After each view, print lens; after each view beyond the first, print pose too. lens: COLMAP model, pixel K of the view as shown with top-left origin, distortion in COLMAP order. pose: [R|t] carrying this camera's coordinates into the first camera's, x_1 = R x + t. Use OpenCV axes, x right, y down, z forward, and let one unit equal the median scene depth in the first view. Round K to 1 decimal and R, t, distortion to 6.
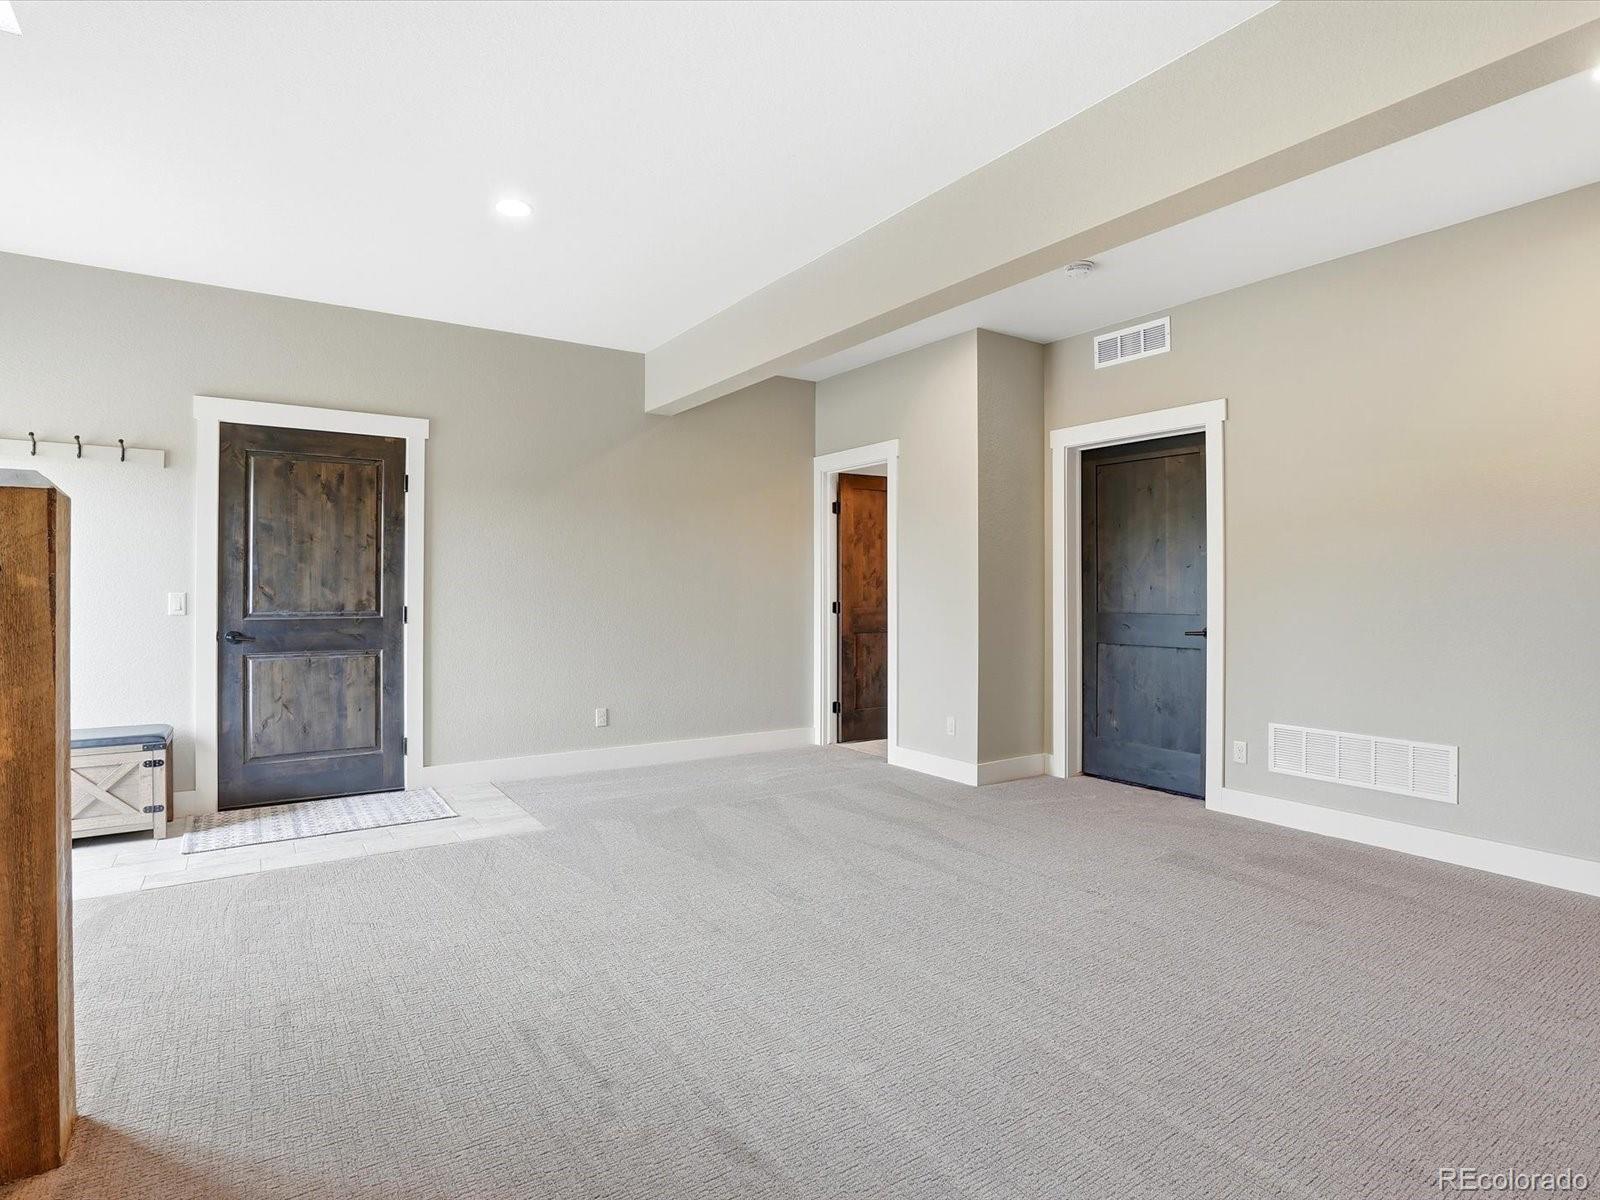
lens RADIAL K [[858.7, 0, 799.5], [0, 858.7, 588.0], [0, 0, 1]] dist [-0.043712, 0.027481]
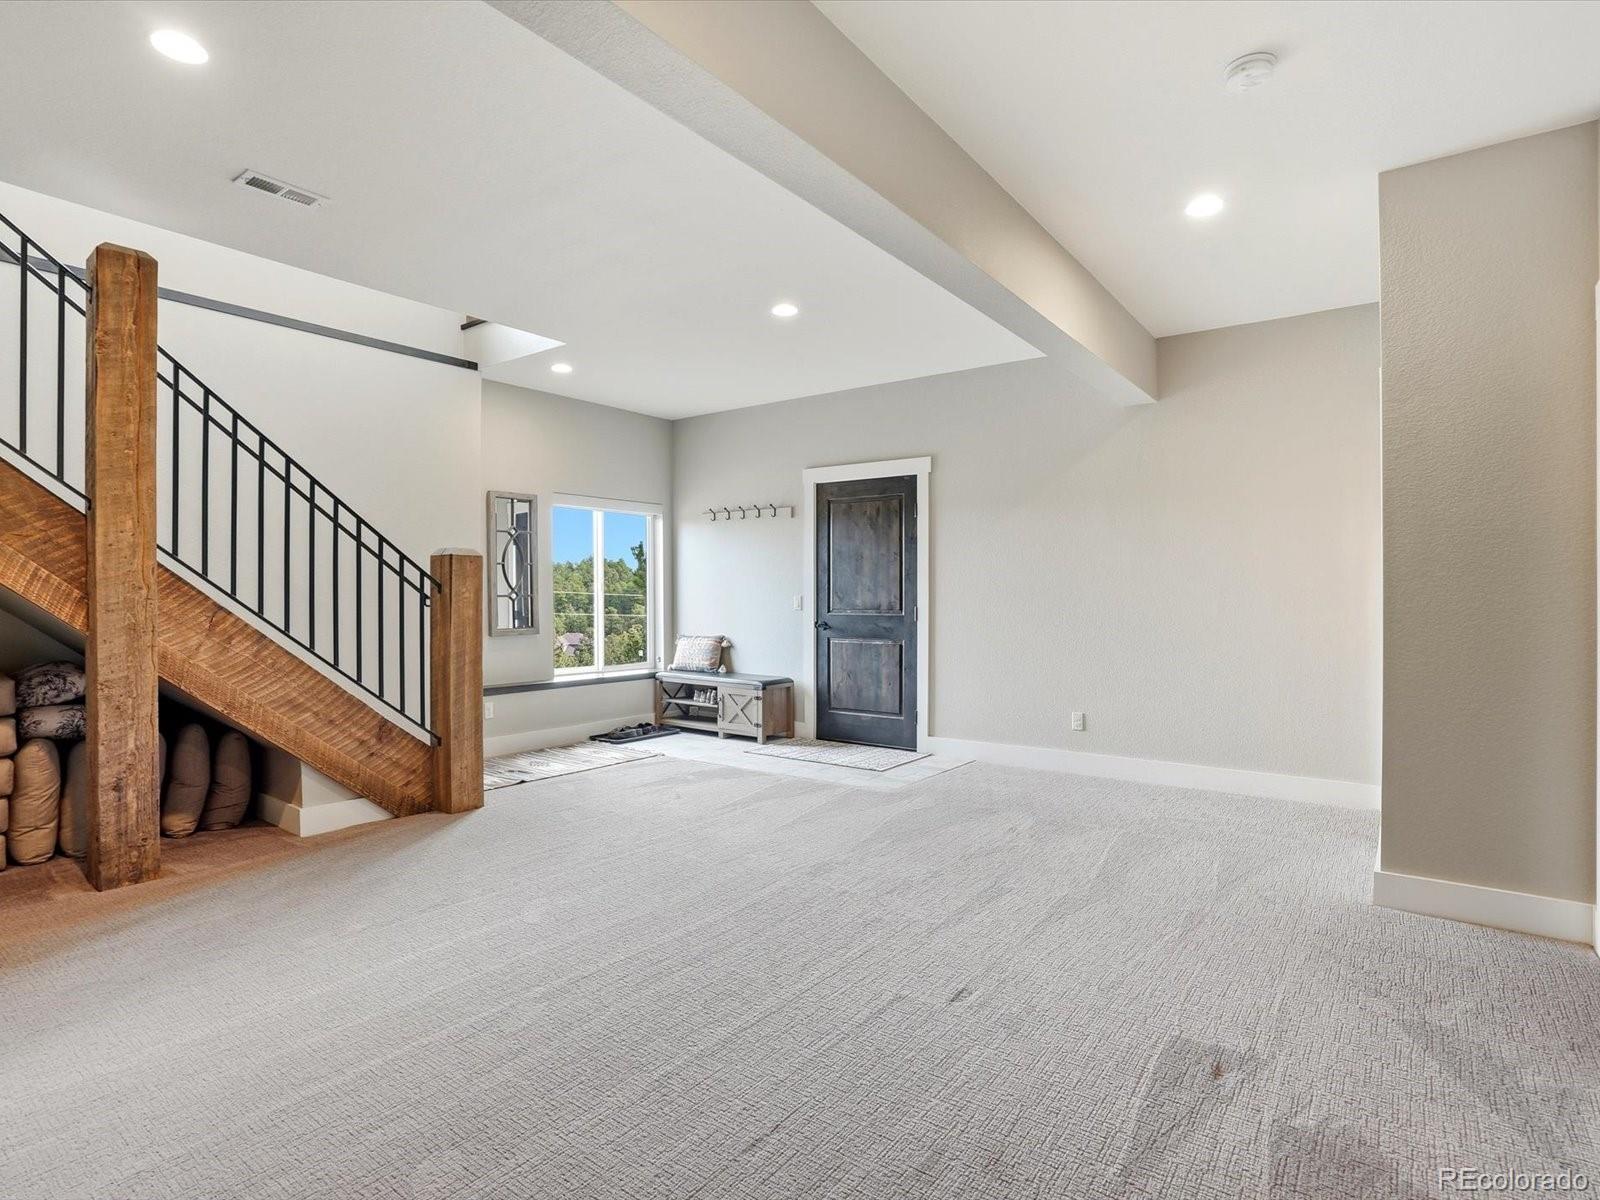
lens RADIAL K [[858.7, 0, 799.5], [0, 858.7, 588.0], [0, 0, 1]] dist [-0.043712, 0.027481]
pose [[0.331614, -0.007498, -0.943385, 0.722327], [0.002738, 0.999972, -0.006985, 0.002021], [0.943411, -0.000267, 0.331625, 0.432460]]
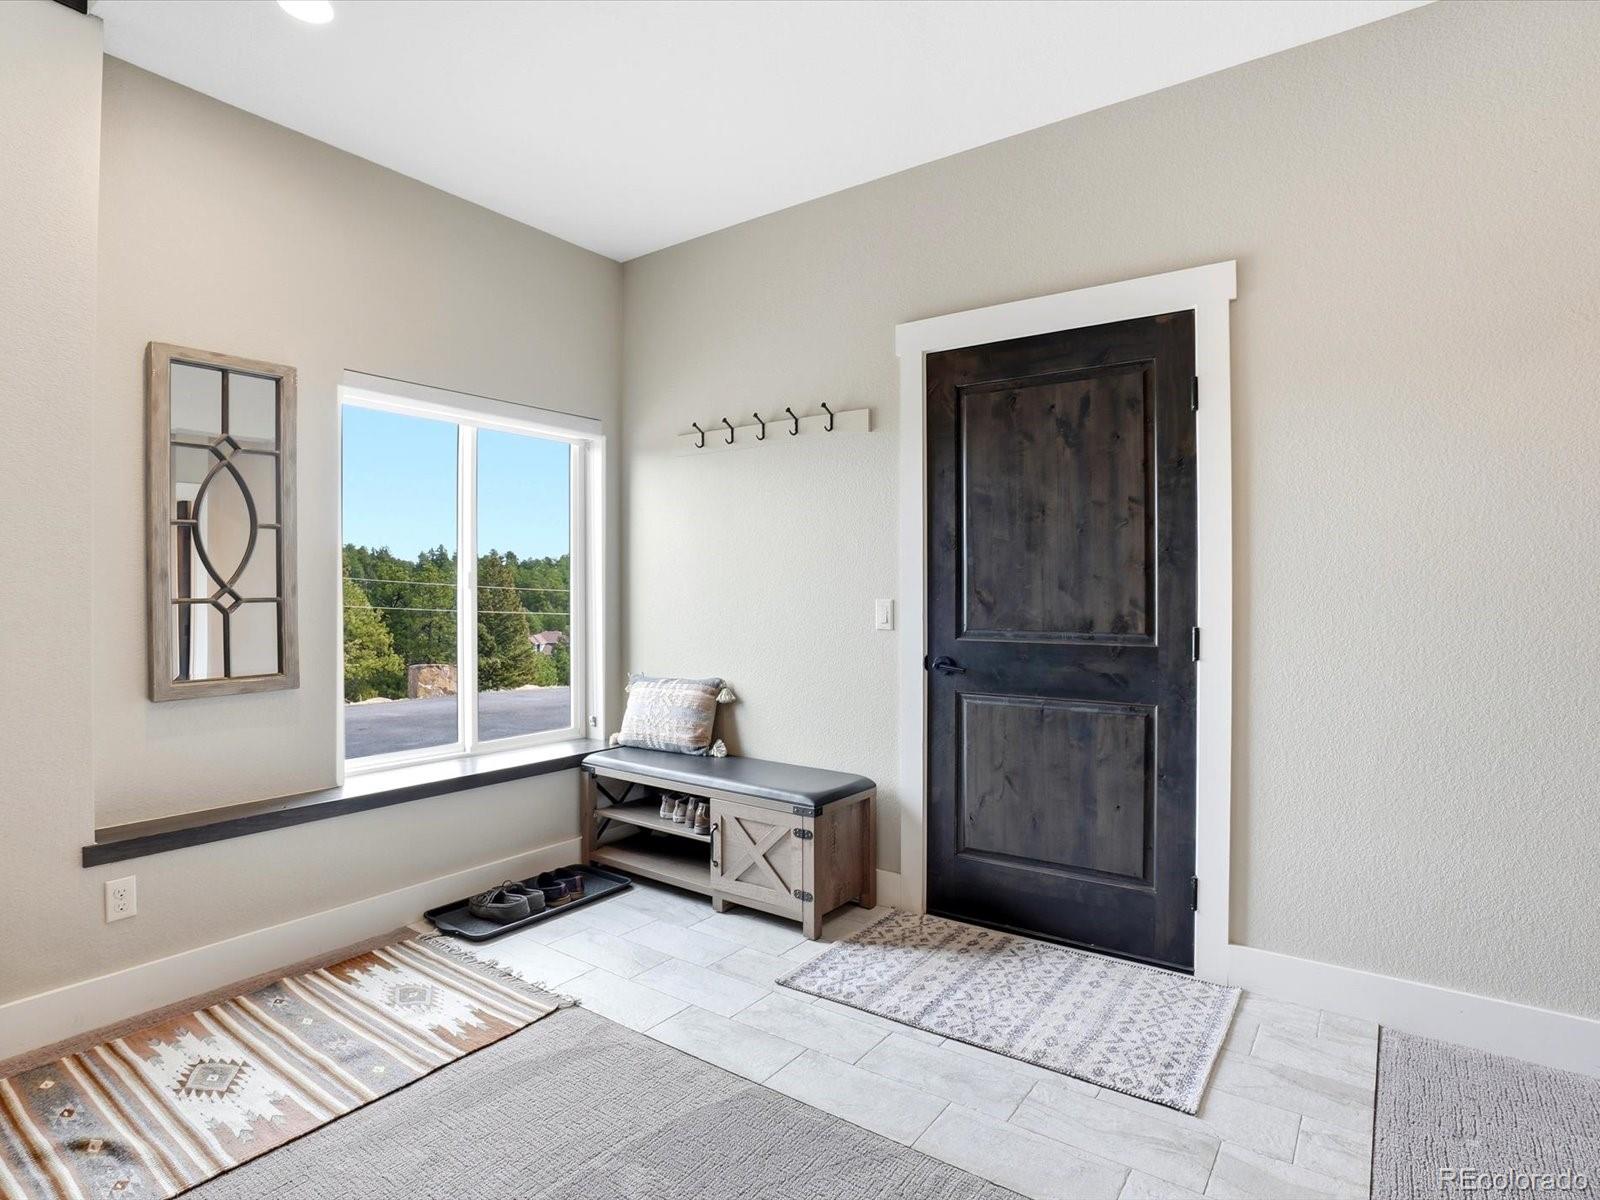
lens RADIAL K [[858.7, 0, 799.5], [0, 858.7, 588.0], [0, 0, 1]] dist [-0.043712, 0.027481]
pose [[0.350986, -0.004274, -0.936371, -0.060816], [0.002734, 0.999990, -0.003540, -0.001647], [0.936377, -0.001318, 0.350994, 0.618160]]
